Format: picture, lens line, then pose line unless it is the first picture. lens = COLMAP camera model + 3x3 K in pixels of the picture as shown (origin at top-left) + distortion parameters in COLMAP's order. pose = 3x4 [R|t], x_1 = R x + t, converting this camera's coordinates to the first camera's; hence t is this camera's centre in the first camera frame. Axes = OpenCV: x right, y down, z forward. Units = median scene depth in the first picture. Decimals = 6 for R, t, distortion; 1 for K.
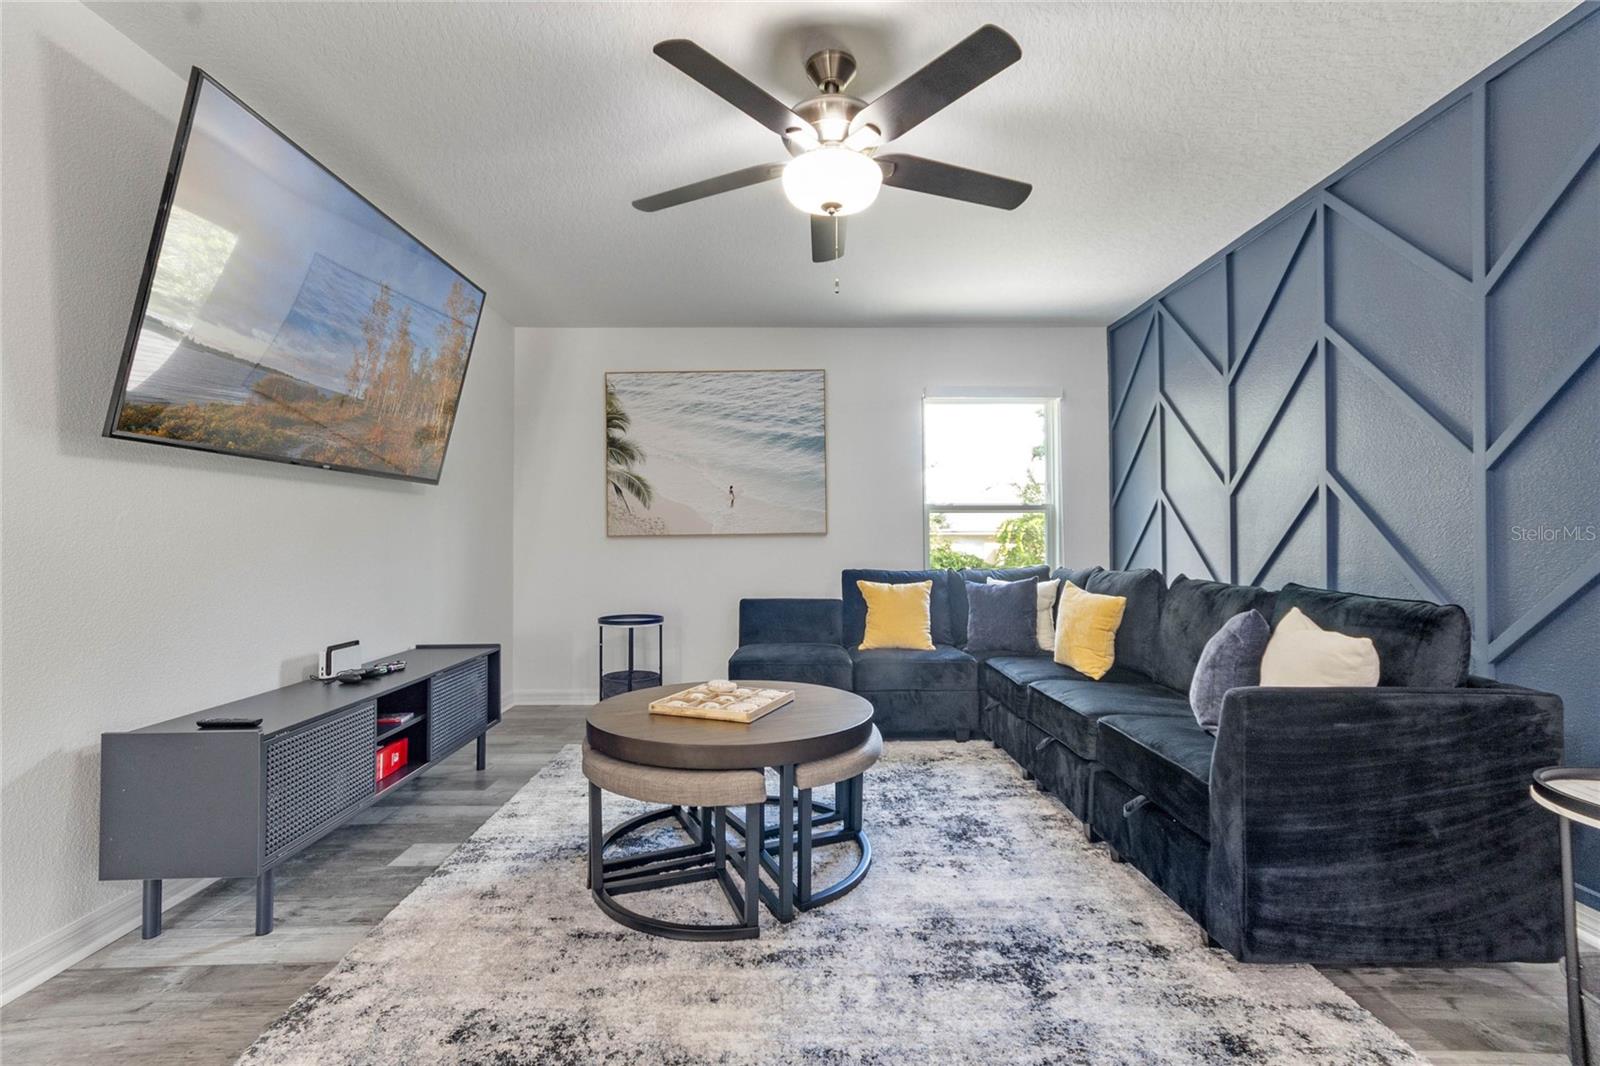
lens RADIAL K [[726.5, 0, 802.5], [0, 726.5, 527.1], [0, 0, 1]] dist [0.002066, 0.007101]
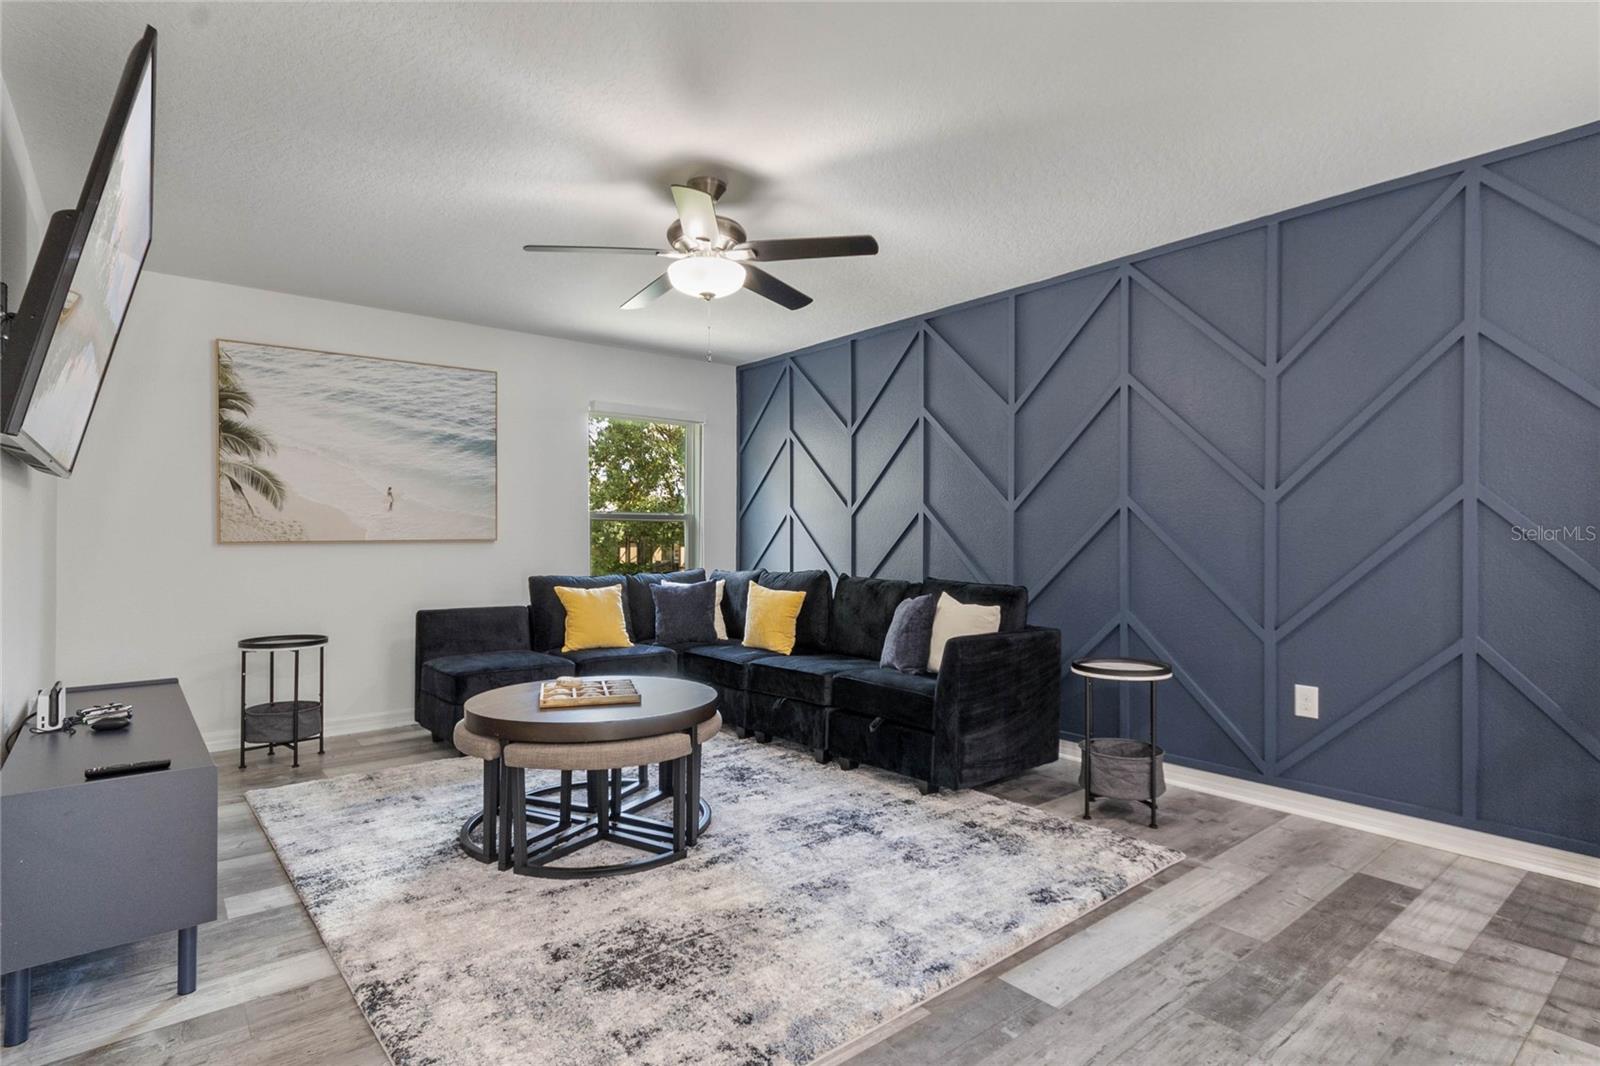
lens RADIAL K [[810.9, 0, 794.7], [0, 810.9, 528.8], [0, 0, 1]] dist [0.000546, 0.001880]
pose [[0.787539, 0.010880, 0.616169, -0.390450], [-0.014489, 0.999895, 0.000863, -0.015543], [-0.616095, -0.009608, 0.787614, -0.128185]]
